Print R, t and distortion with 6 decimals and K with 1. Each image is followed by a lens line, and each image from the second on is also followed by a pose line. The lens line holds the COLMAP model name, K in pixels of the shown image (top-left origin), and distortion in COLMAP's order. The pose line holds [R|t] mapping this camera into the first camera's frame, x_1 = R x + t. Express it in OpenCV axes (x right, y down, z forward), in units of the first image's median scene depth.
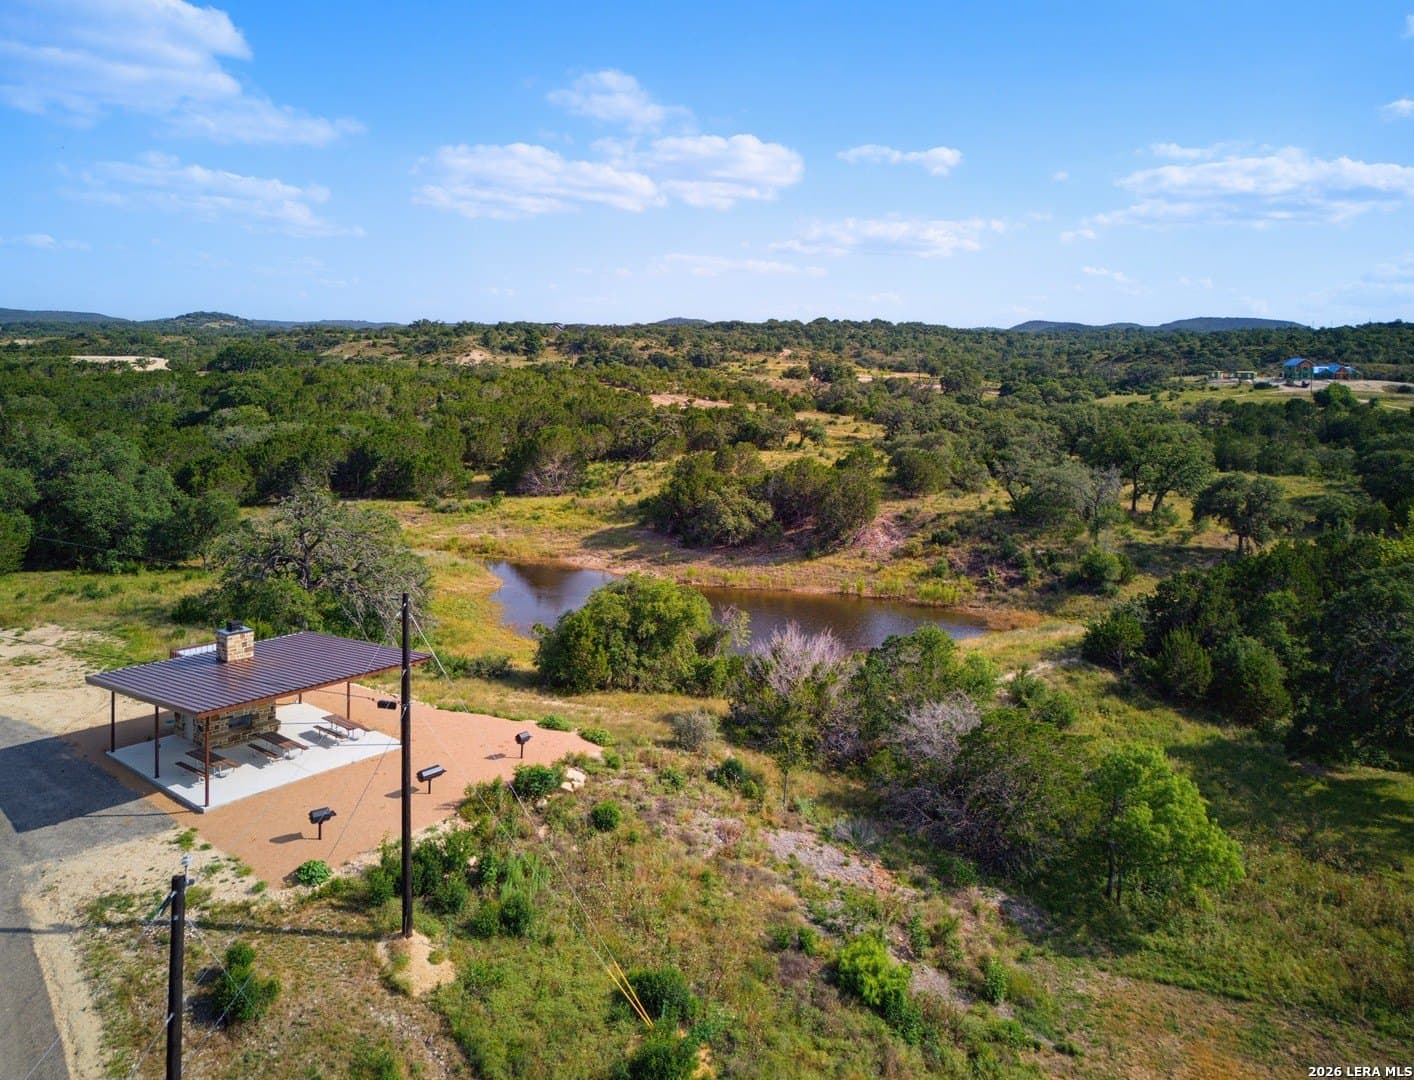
lens RADIAL K [[1056.7, 0, 709.6], [0, 1056.7, 393.7], [0, 0, 1]] dist [0.040646, -0.018481]
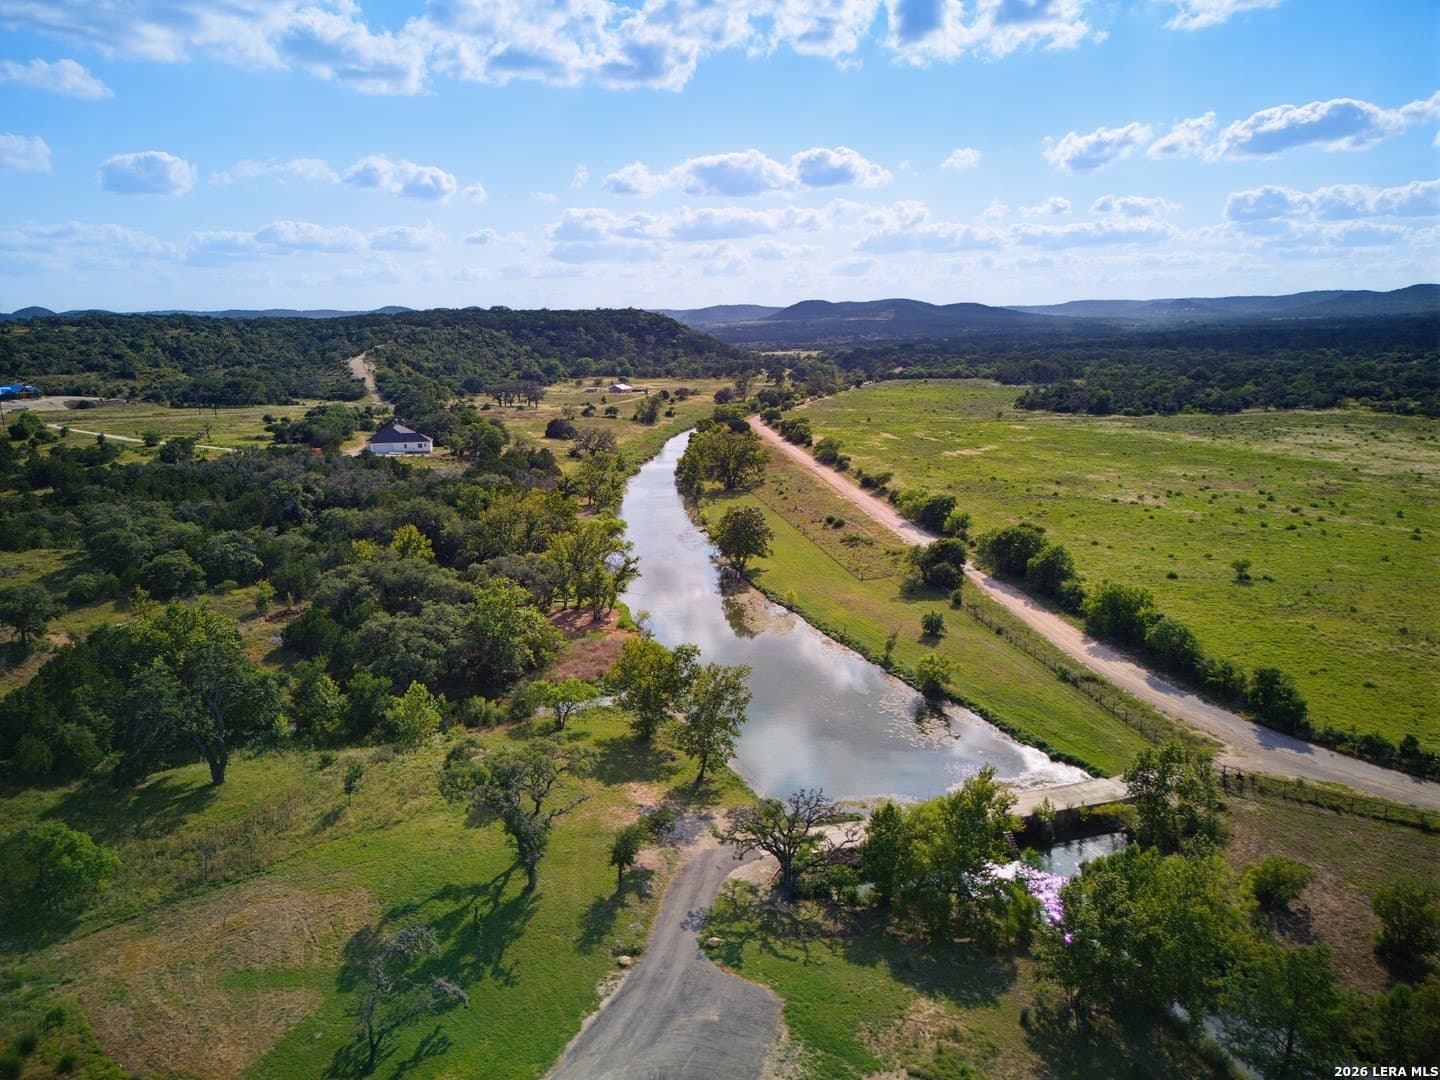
lens RADIAL K [[1013.5, 0, 718.6], [0, 1013.5, 541.1], [0, 0, 1]] dist [0.057362, -0.044680]
pose [[0.423031, -0.210989, 0.881208, -0.222106], [0.055817, 0.976733, 0.207066, -0.176802], [-0.904394, -0.038409, 0.424966, -0.299504]]
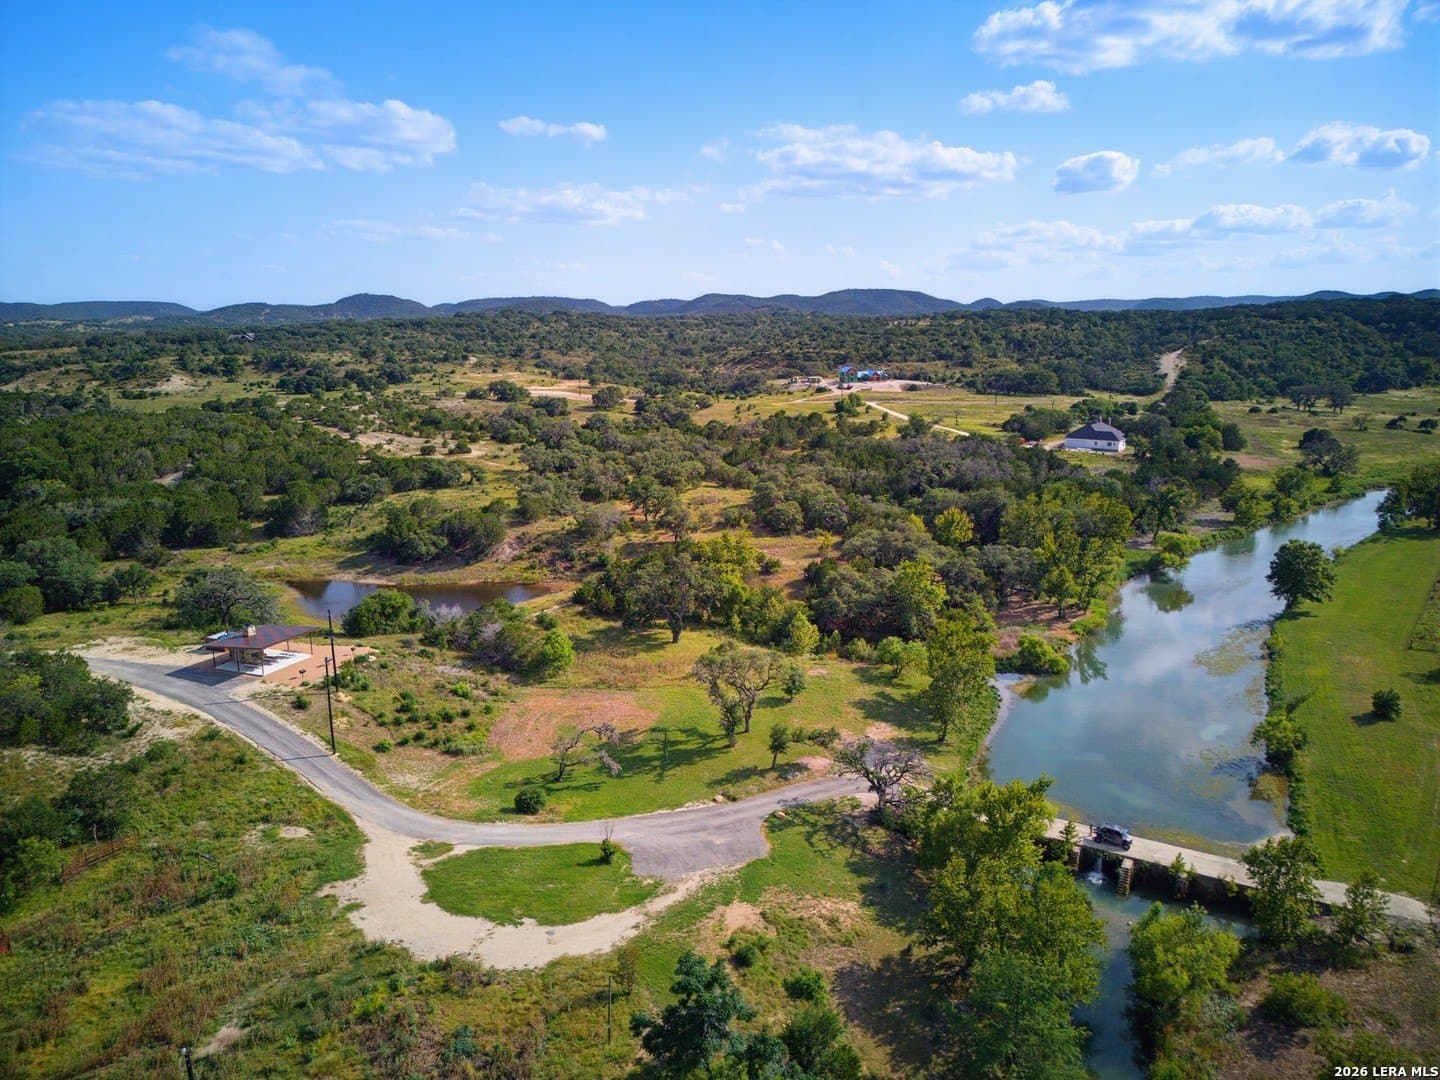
lens RADIAL K [[1013.5, 0, 721.9], [0, 1013.5, 544.5], [0, 0, 1]] dist [0.057362, -0.044680]
pose [[0.955796, -0.087083, 0.280840, 0.018713], [0.035468, 0.982307, 0.183886, -0.195153], [-0.291884, -0.165797, 0.941974, -0.829900]]
